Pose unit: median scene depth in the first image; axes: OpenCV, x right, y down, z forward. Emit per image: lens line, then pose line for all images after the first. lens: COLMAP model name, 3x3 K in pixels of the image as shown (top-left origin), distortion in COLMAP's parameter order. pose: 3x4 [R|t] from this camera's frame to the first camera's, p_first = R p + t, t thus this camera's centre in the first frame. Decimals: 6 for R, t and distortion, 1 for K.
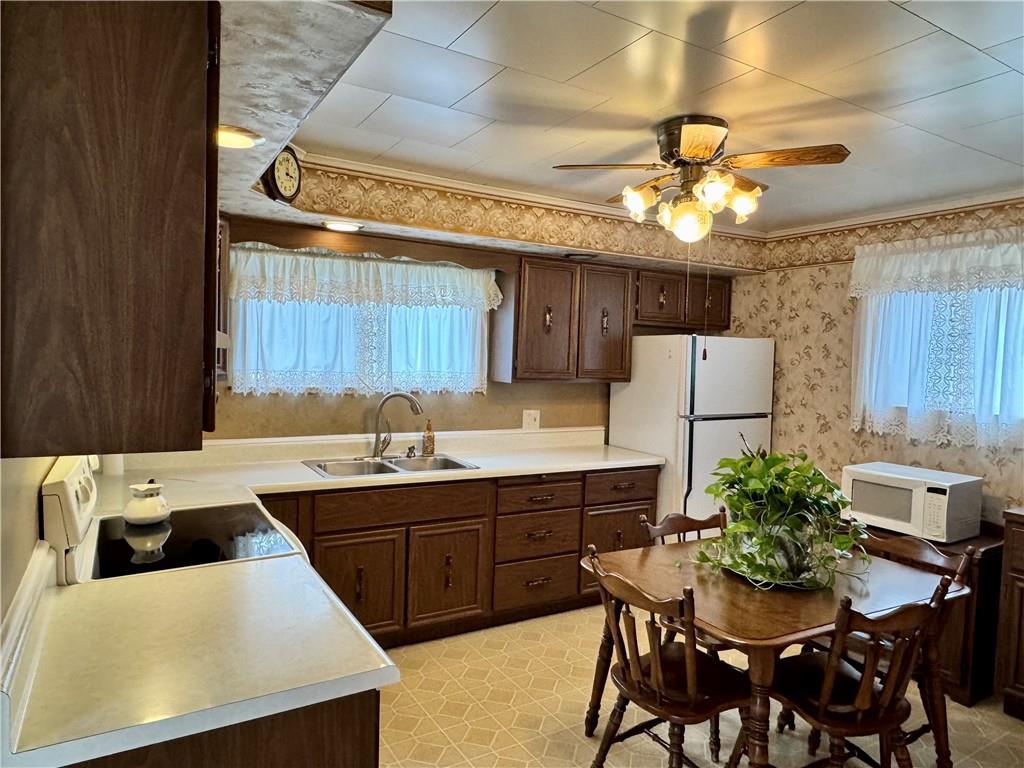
lens RADIAL K [[656.0, 0, 511.6], [0, 656.0, 391.0], [0, 0, 1]] dist [-0.002763, 0.000257]
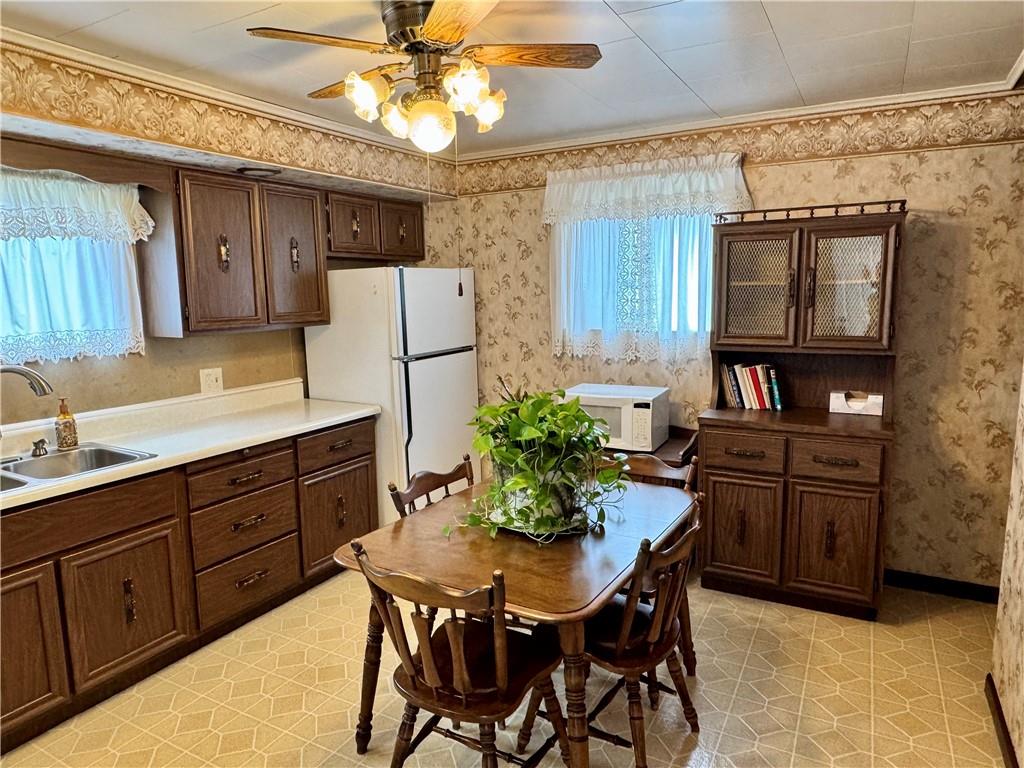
lens RADIAL K [[656.0, 0, 515.9], [0, 656.0, 386.6], [0, 0, 1]] dist [-0.002763, 0.000257]
pose [[0.864610, -0.120472, 0.487787, -0.047436], [0.073900, 0.990762, 0.113708, -0.014857], [-0.496980, -0.062266, 0.865525, 0.146992]]
